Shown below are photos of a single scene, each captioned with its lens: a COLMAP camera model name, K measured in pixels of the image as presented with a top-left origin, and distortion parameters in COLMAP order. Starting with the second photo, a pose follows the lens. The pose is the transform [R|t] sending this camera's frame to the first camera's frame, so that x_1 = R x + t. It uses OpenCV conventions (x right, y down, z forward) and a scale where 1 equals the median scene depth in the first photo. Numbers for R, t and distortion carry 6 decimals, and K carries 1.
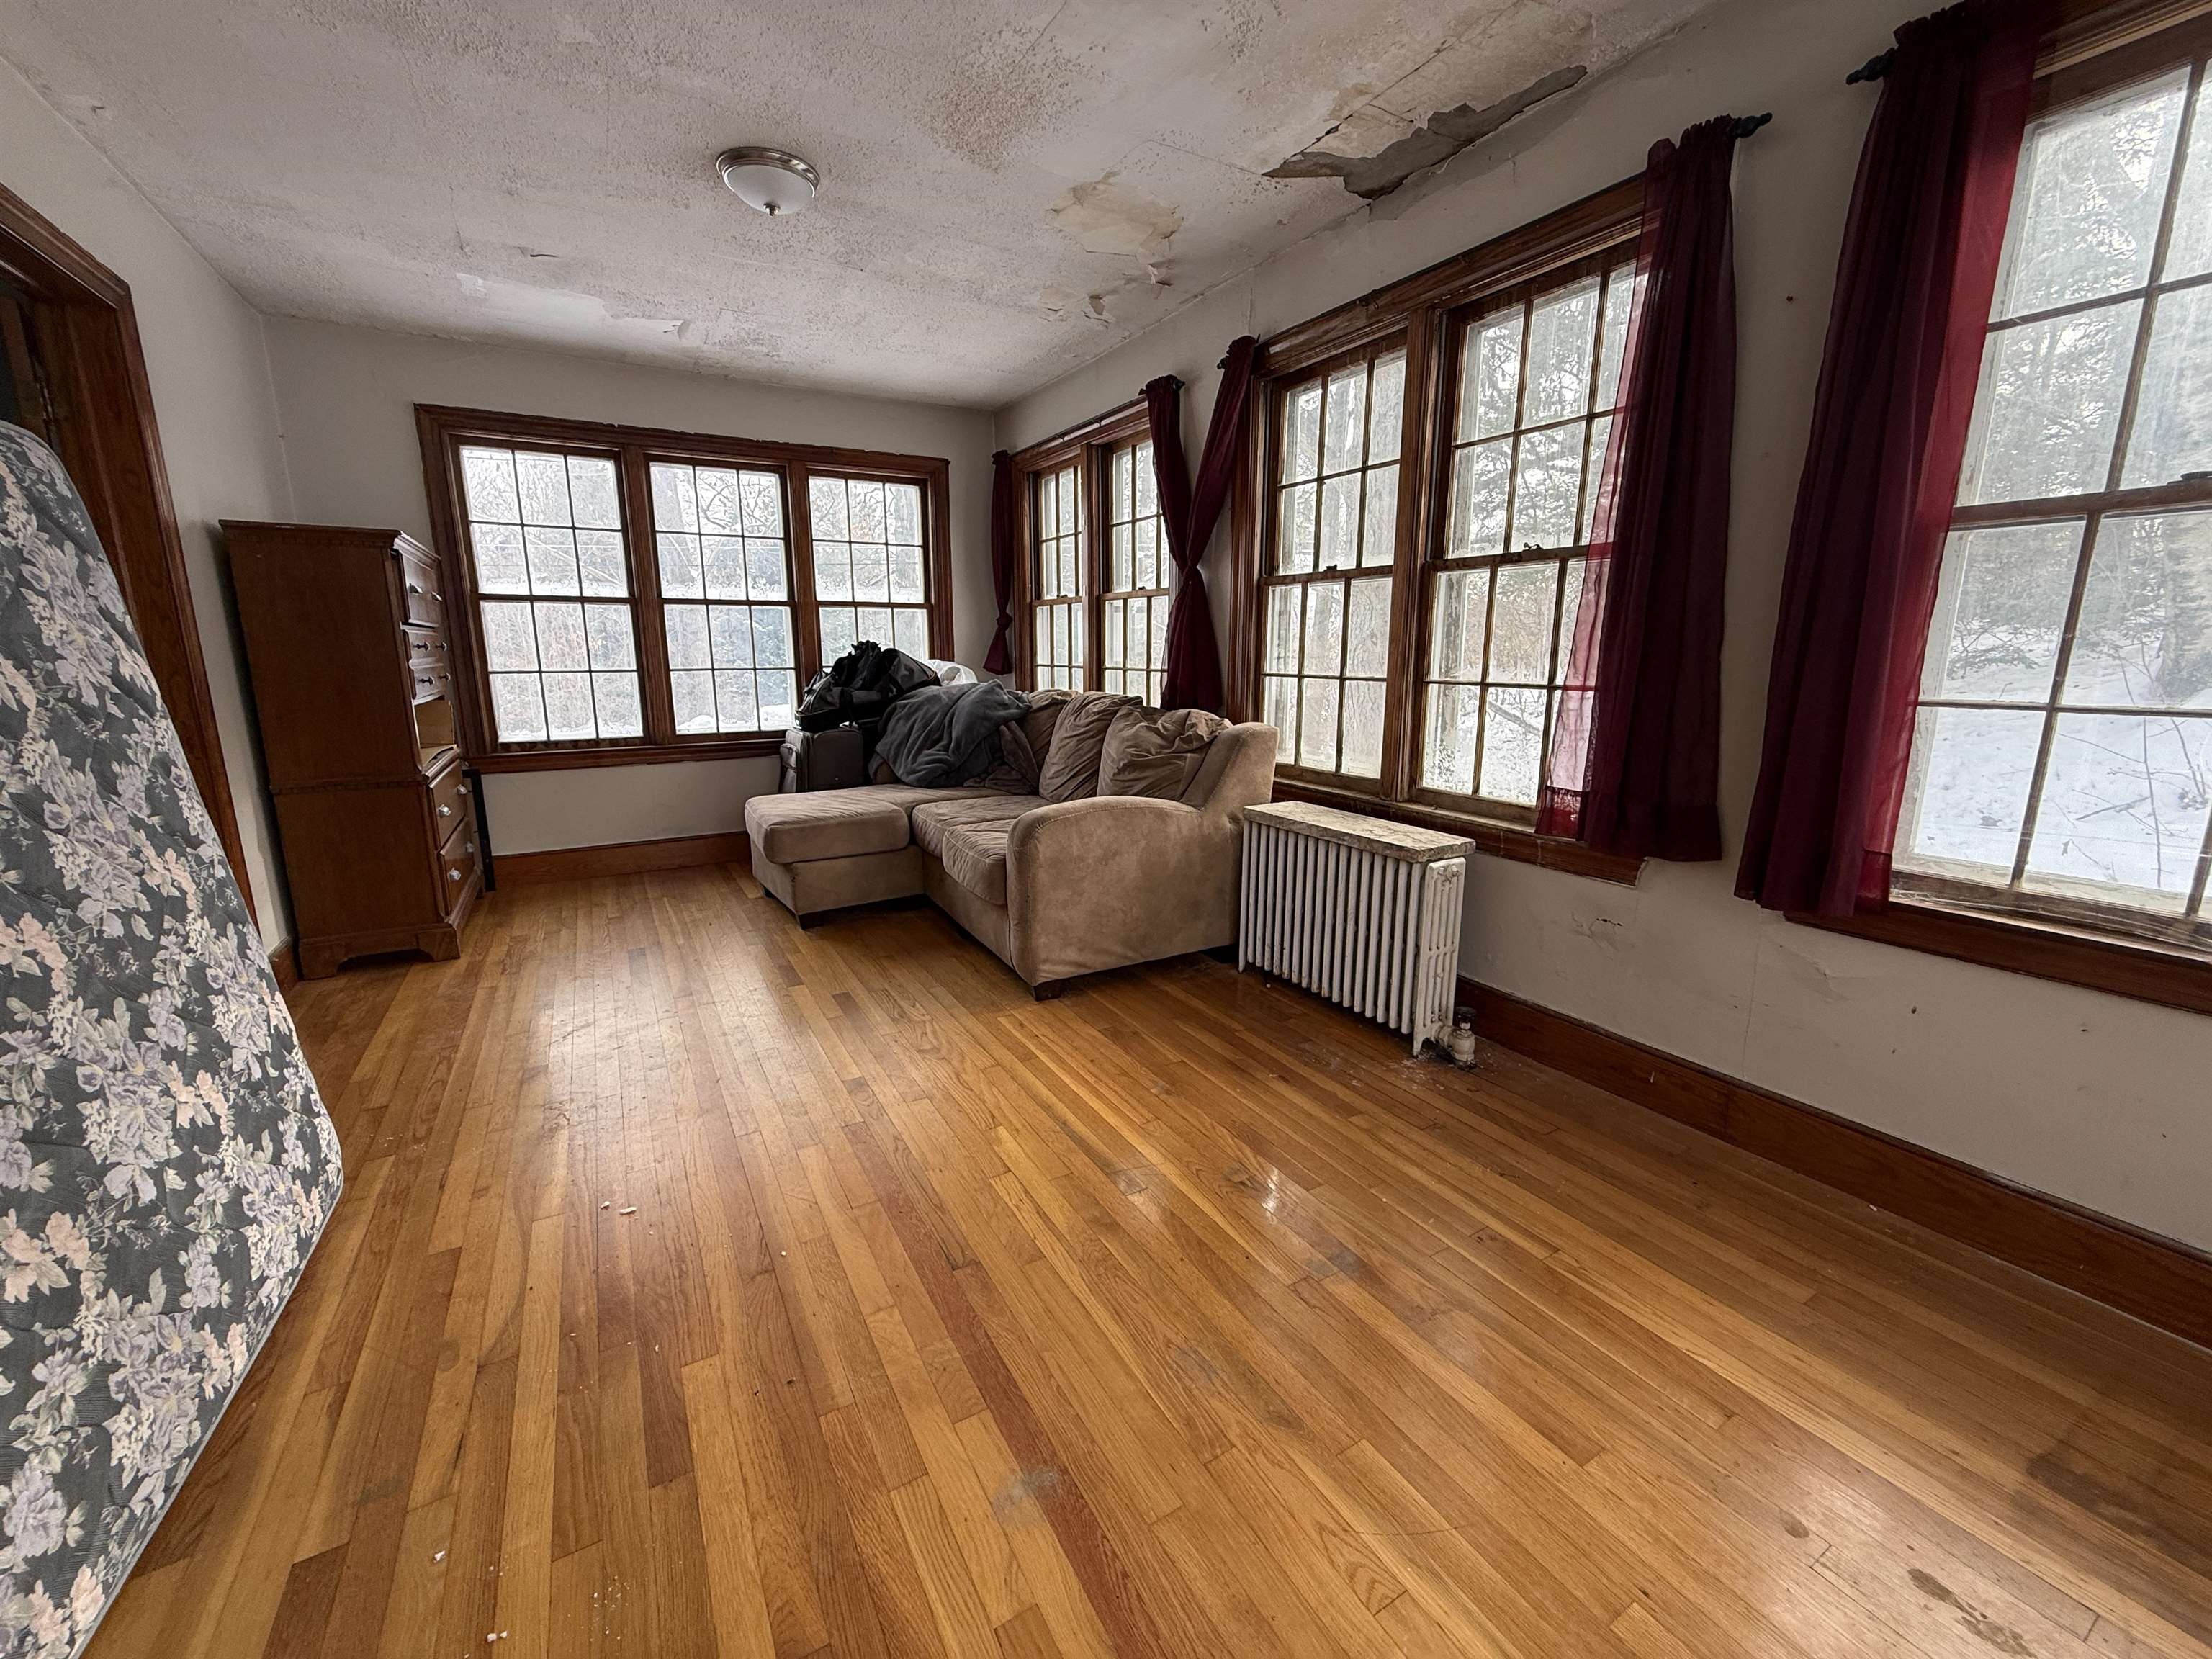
lens RADIAL K [[875.4, 0, 1098.3], [0, 875.4, 828.9], [0, 0, 1]] dist [-0.000309, -0.000130]
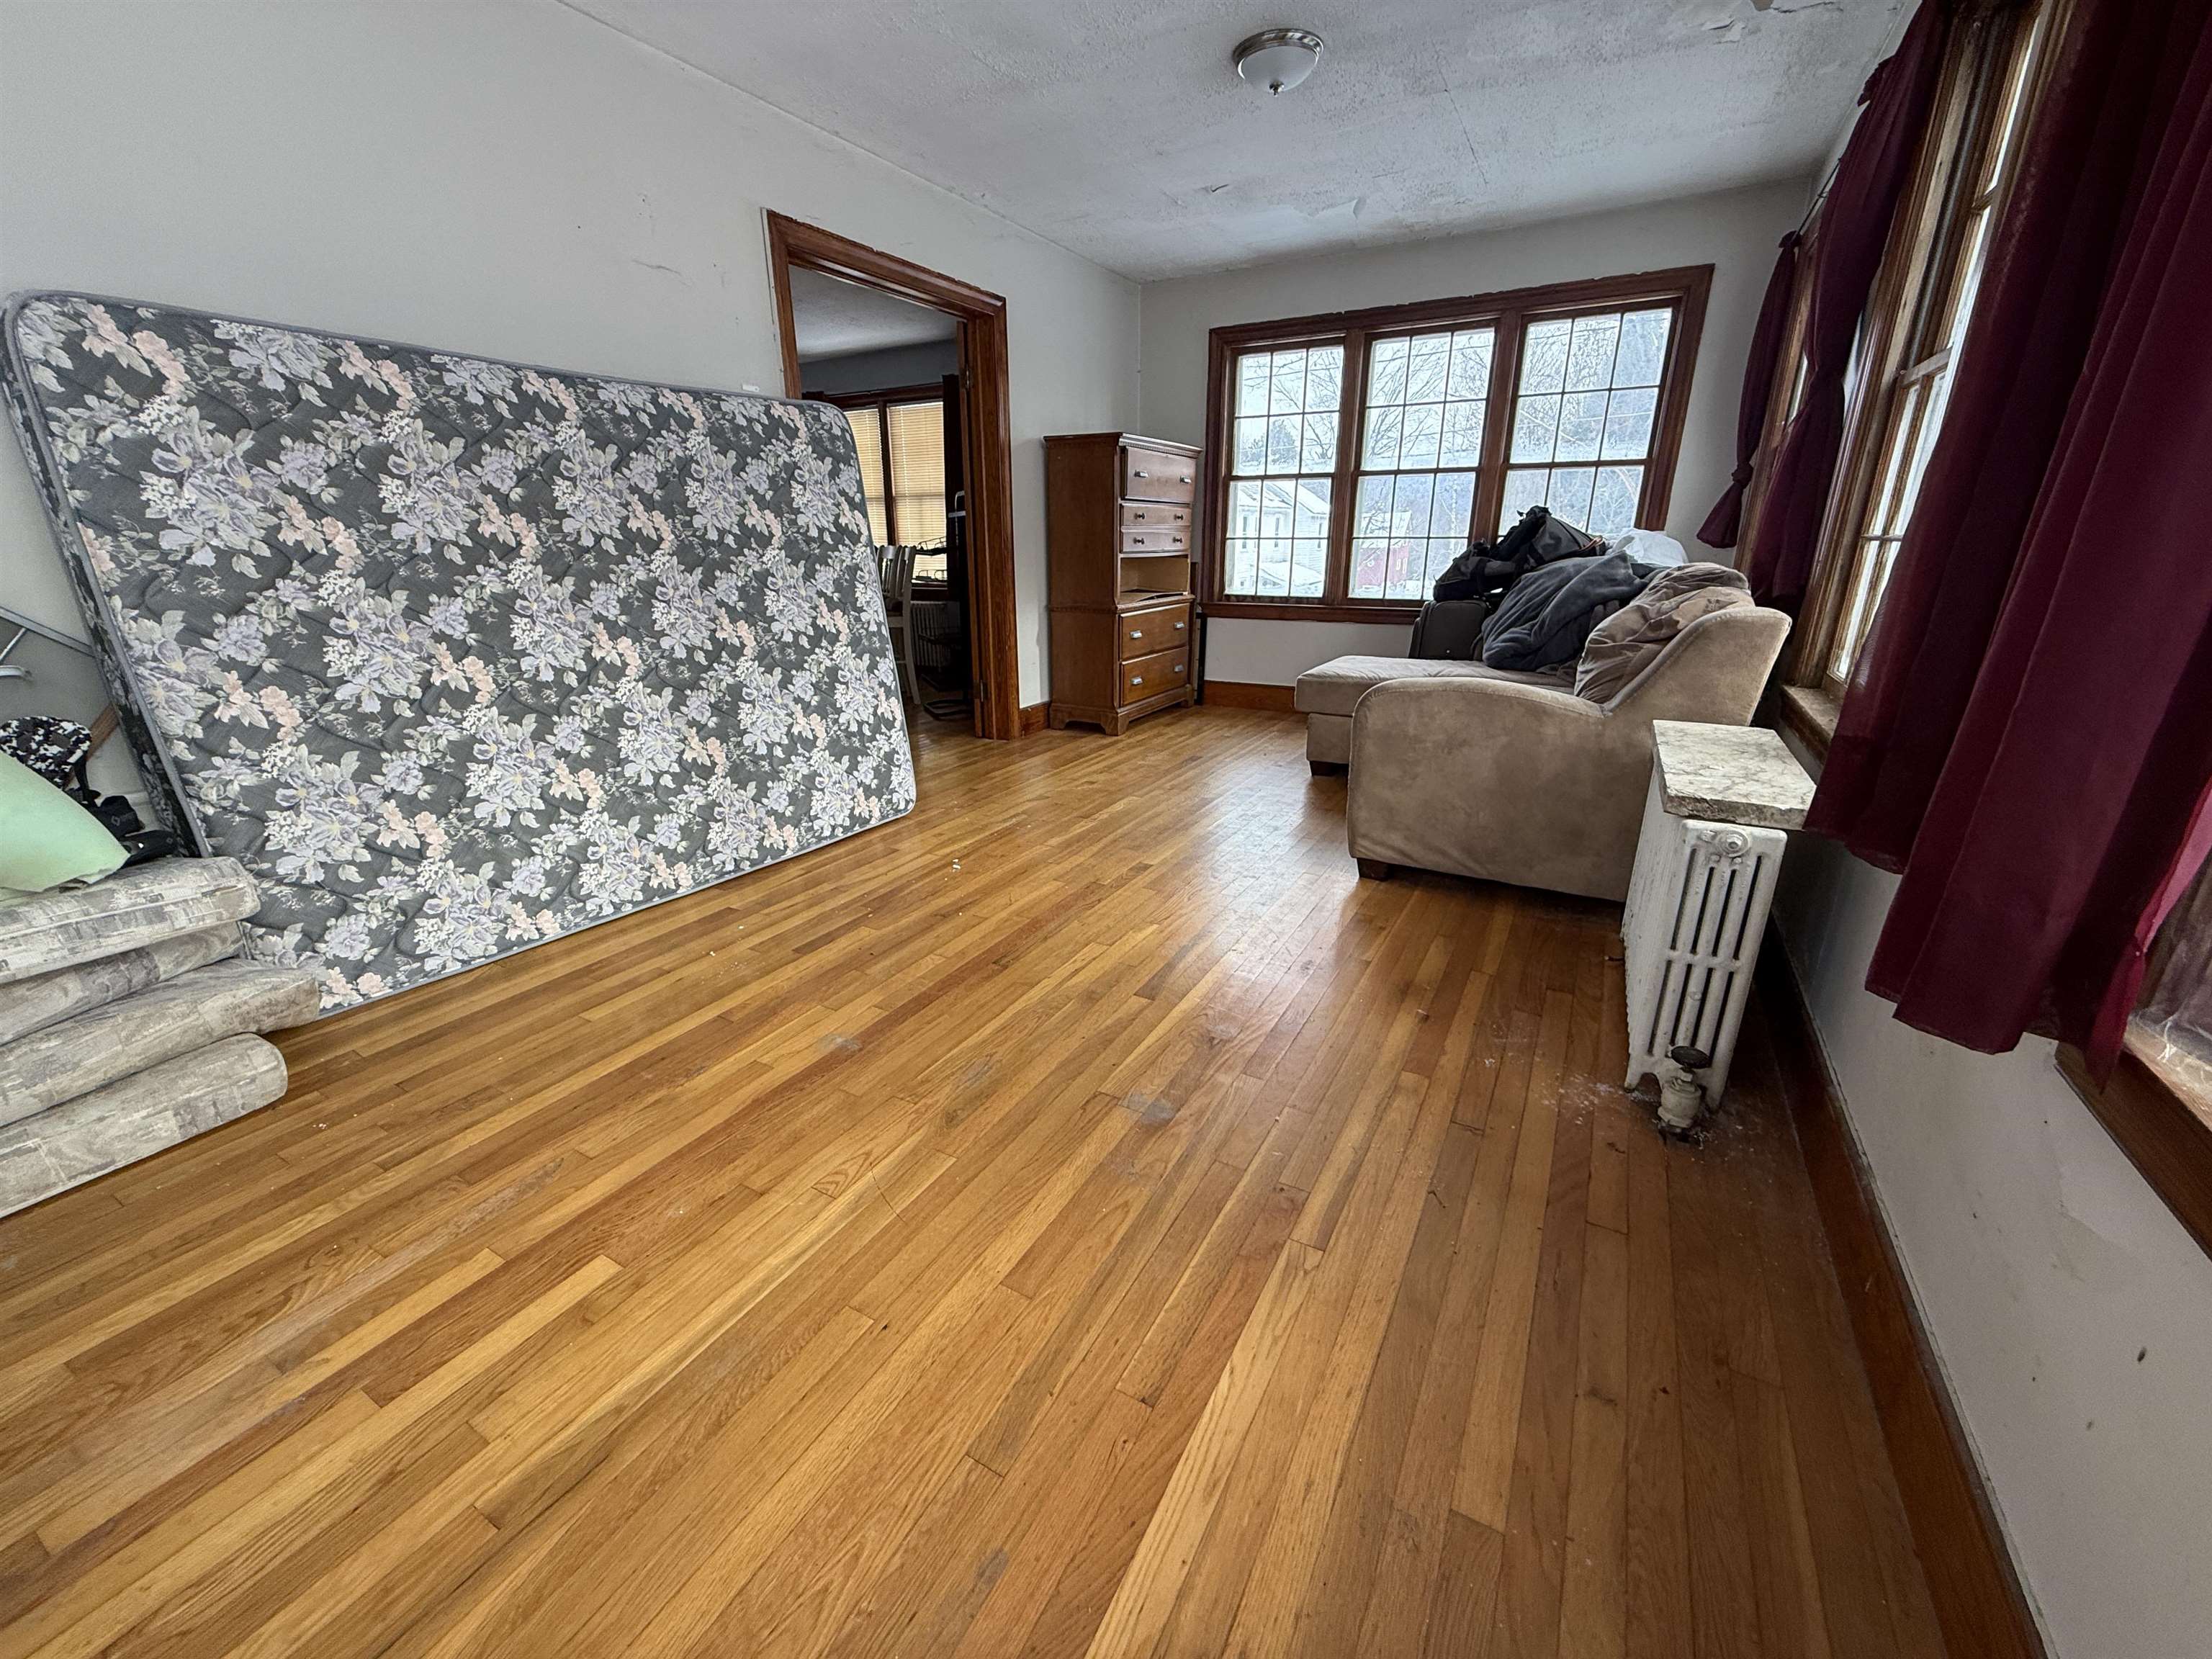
lens RADIAL K [[875.4, 0, 1111.1], [0, 875.4, 830.1], [0, 0, 1]] dist [-0.000309, -0.000130]
pose [[0.511128, 0.273046, -0.814981, 0.470829], [-0.169125, 0.961611, 0.216103, -0.014933], [0.842701, 0.027377, 0.537686, 0.189231]]
